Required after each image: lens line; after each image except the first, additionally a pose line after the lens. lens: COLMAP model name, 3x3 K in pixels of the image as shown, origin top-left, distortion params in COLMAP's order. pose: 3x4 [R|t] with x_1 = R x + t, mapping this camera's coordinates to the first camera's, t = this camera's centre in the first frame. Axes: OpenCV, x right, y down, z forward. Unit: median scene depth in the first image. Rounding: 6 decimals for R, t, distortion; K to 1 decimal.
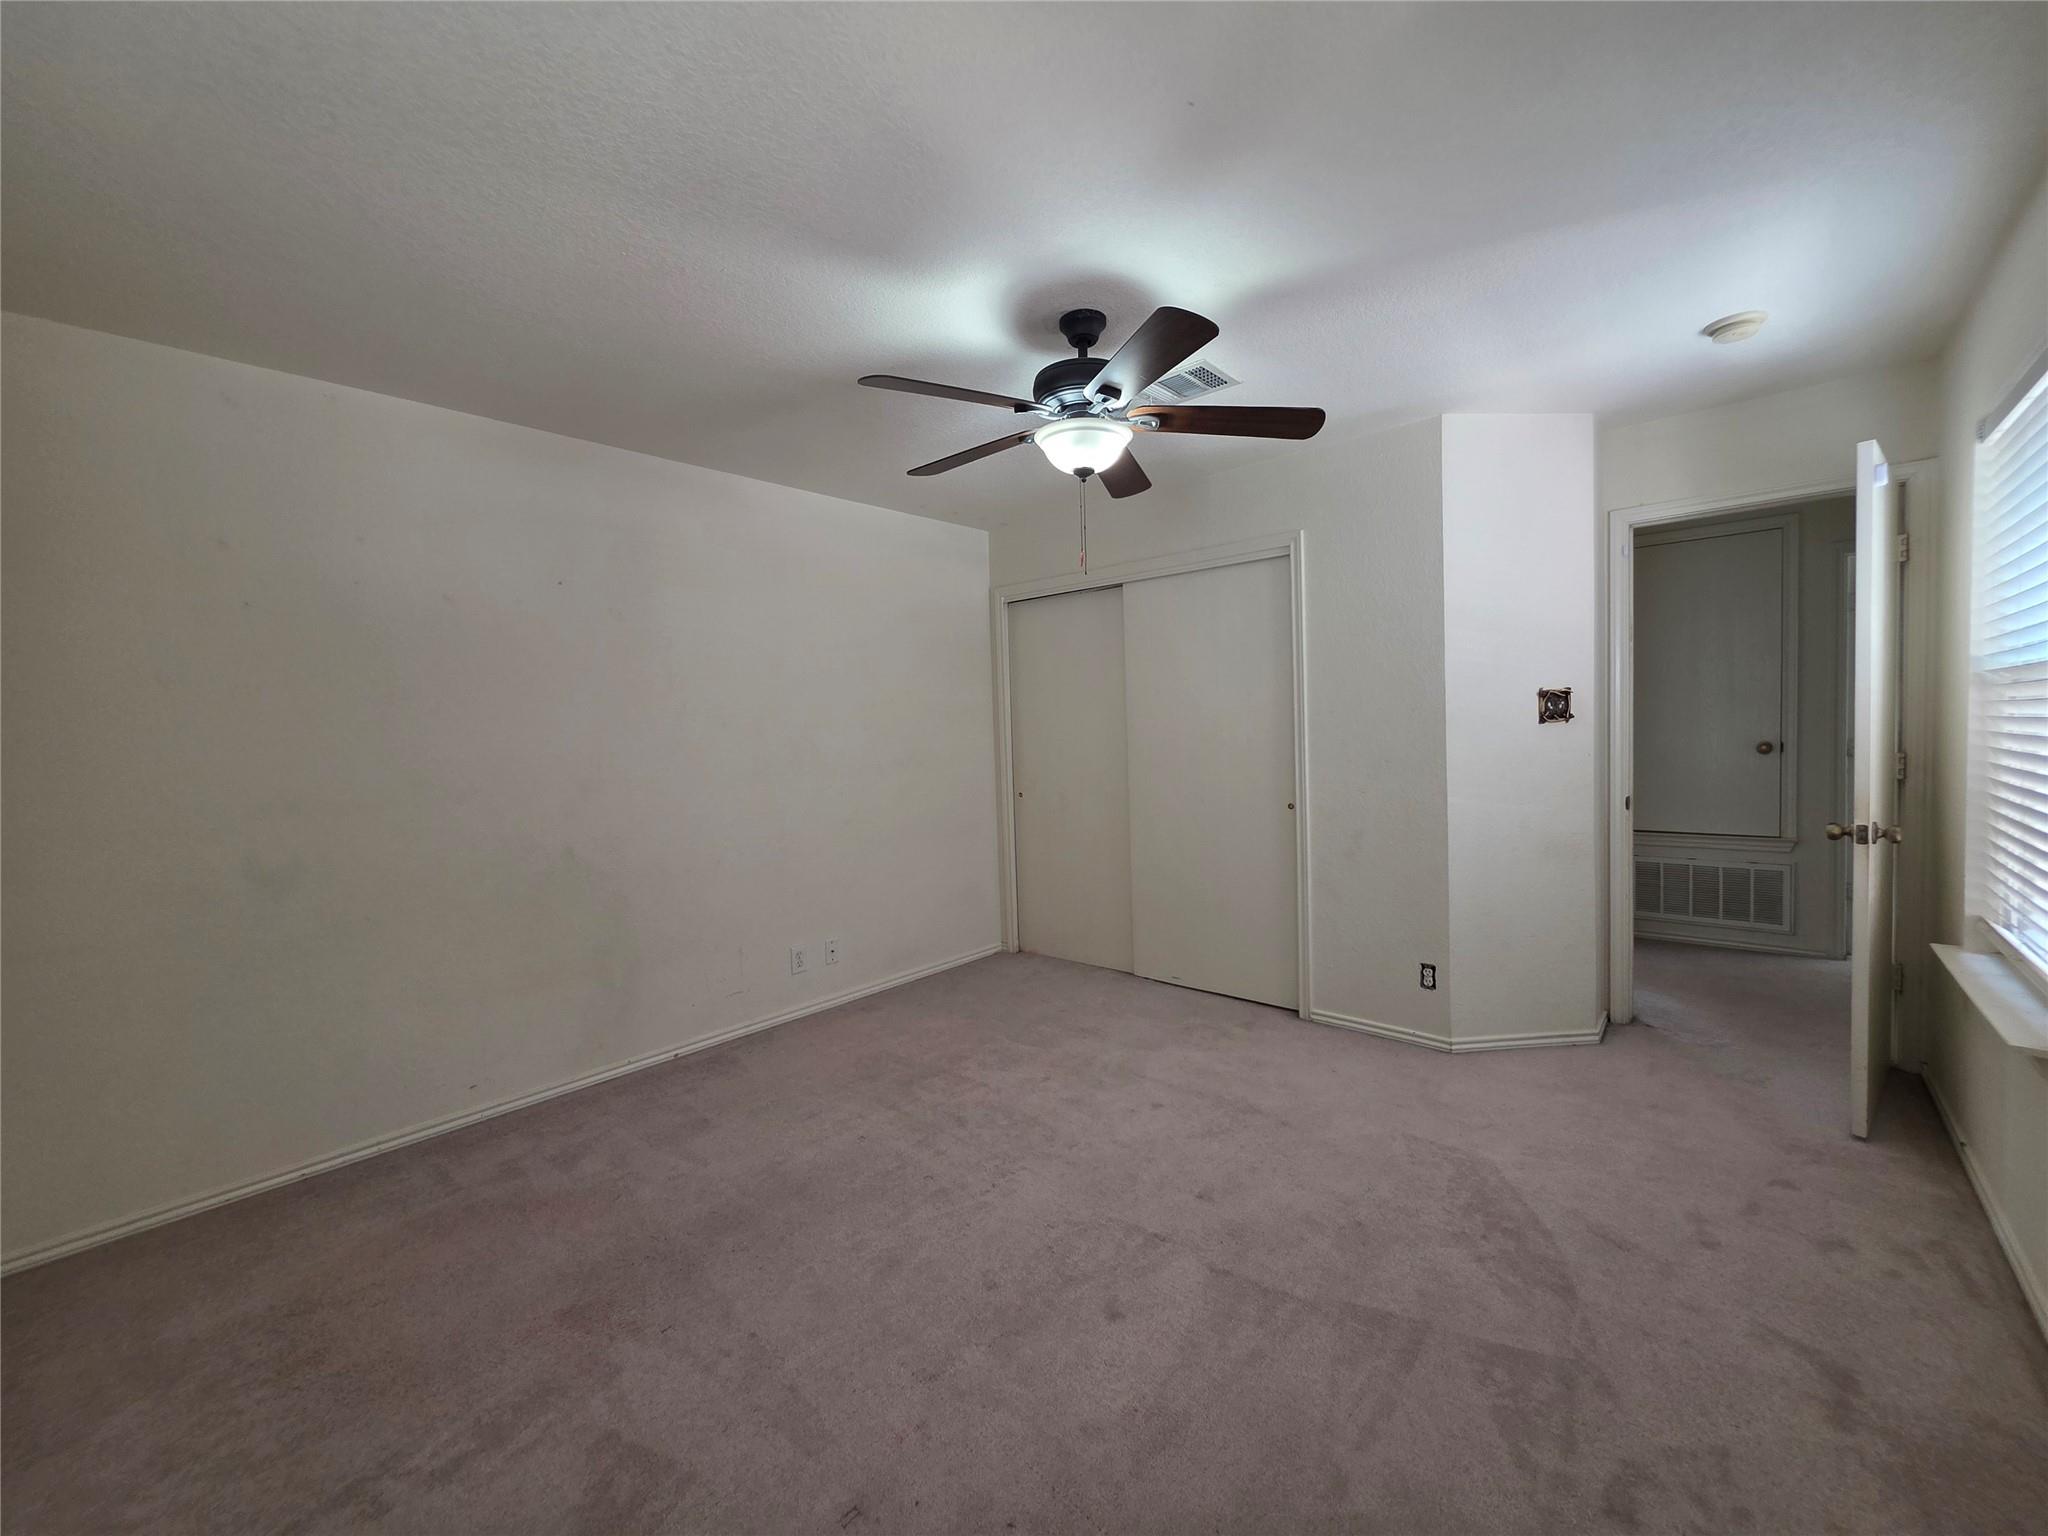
lens RADIAL K [[820.5, 0, 1026.3], [0, 820.5, 761.5], [0, 0, 1]] dist [0.000396, 0.000000]
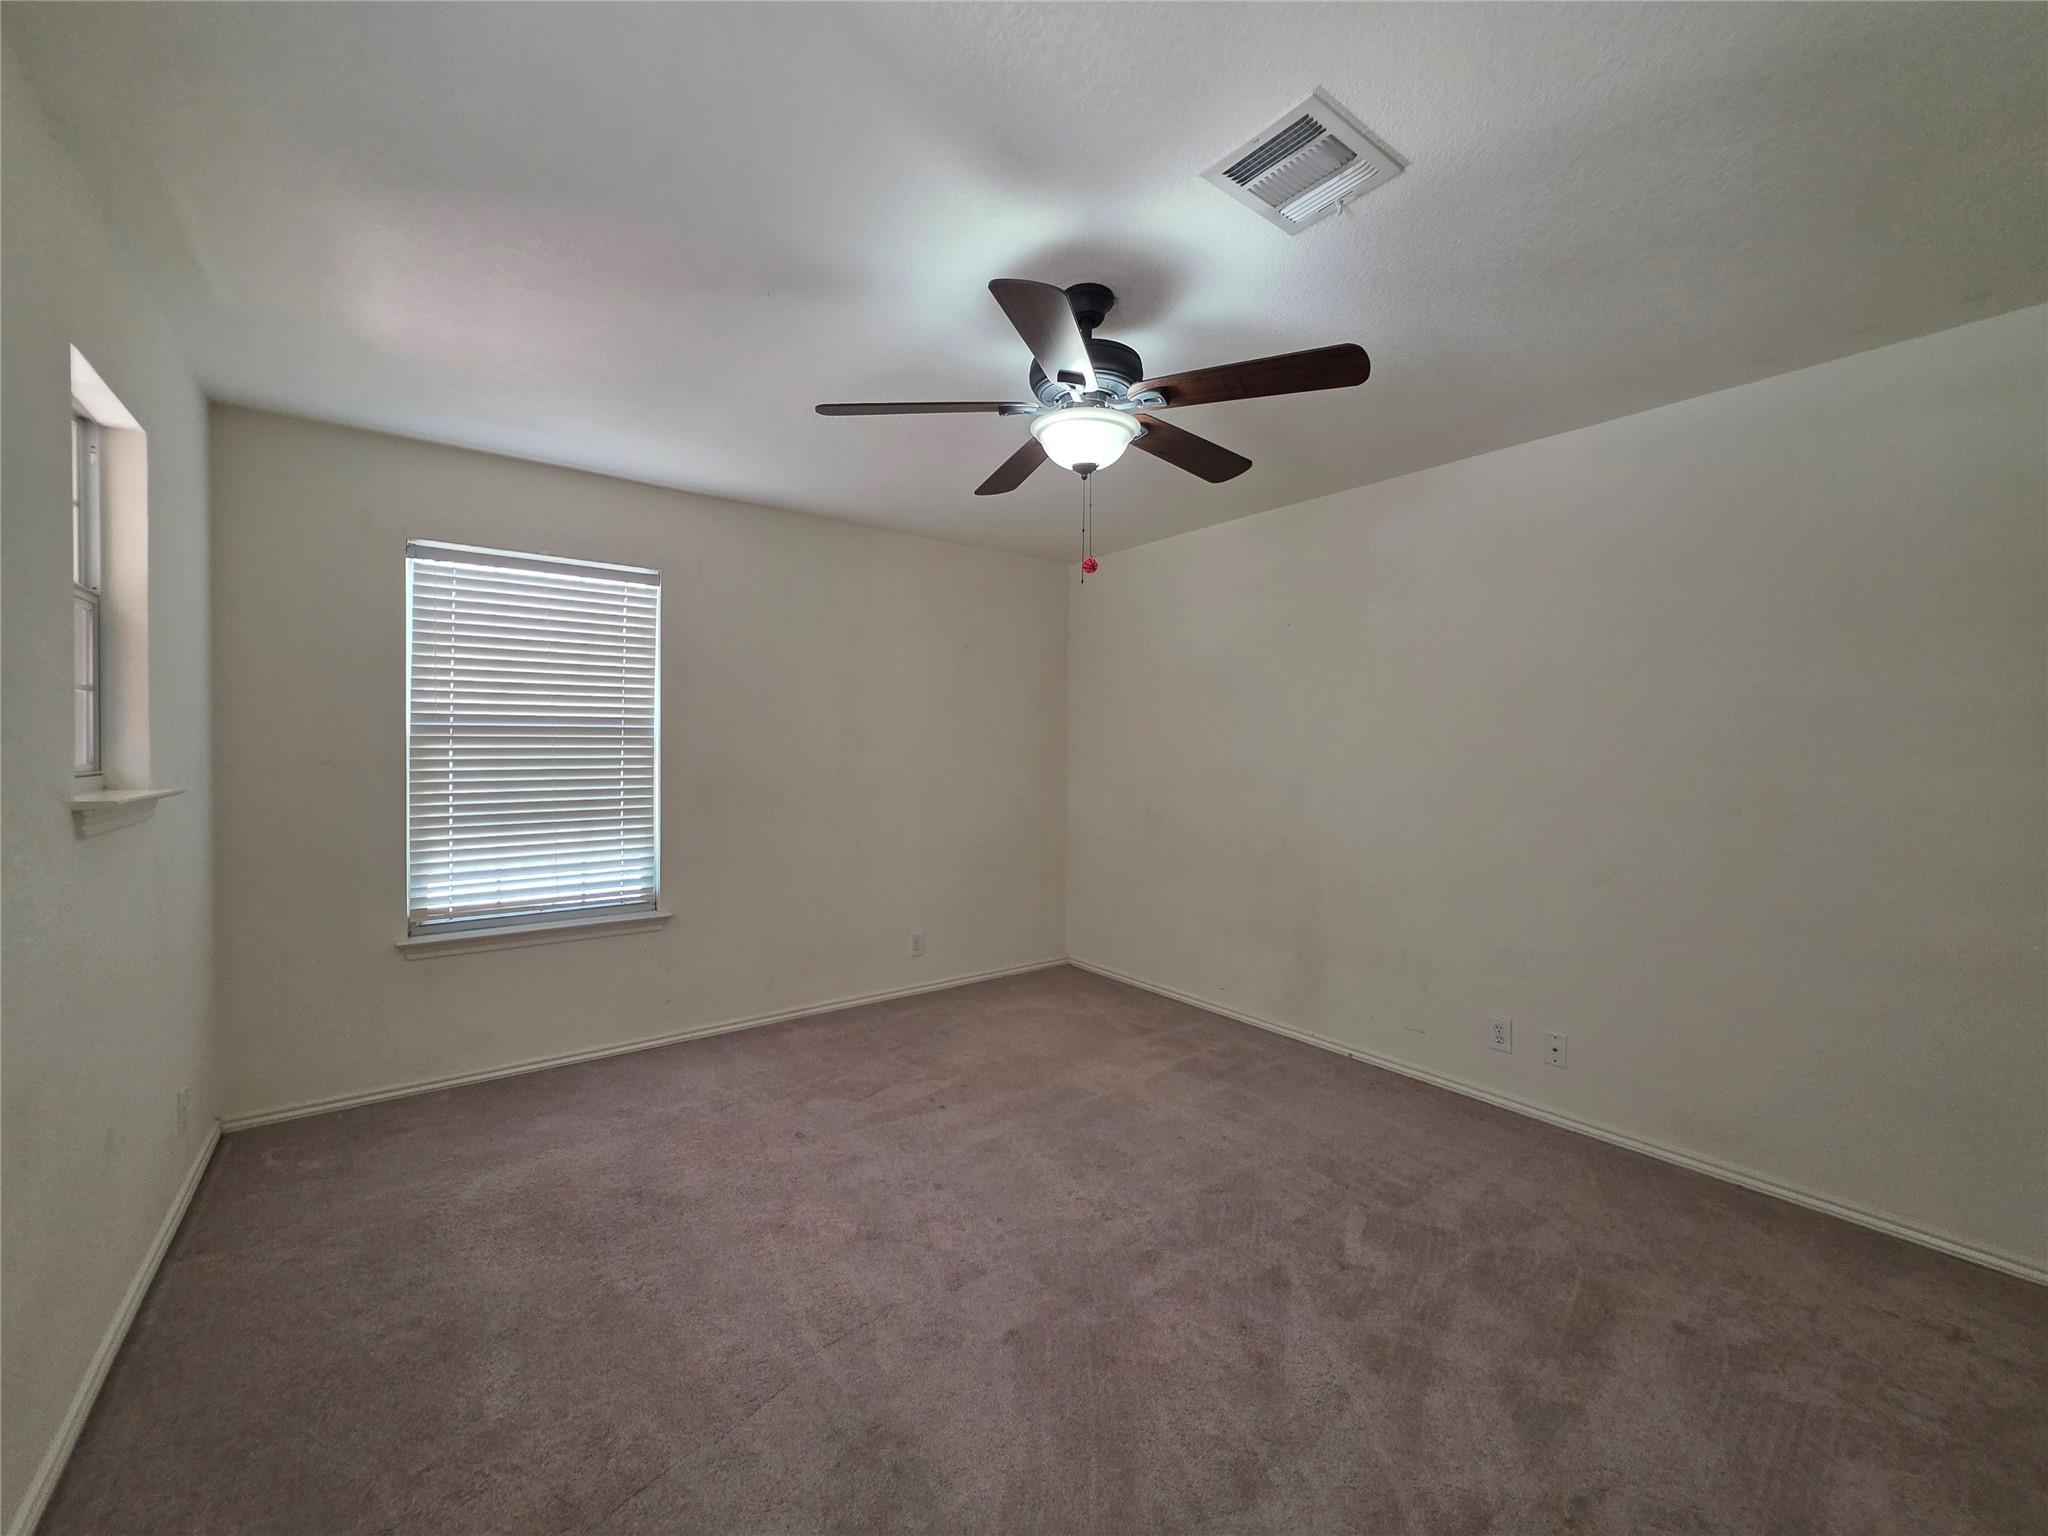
lens RADIAL K [[820.5, 0, 1026.3], [0, 820.5, 761.5], [0, 0, 1]] dist [0.000396, 0.000000]
pose [[-0.188661, 0.039813, -0.981235, 0.785156], [-0.048502, 0.997581, 0.049802, -0.054855], [0.980844, 0.056988, -0.186273, 0.915768]]
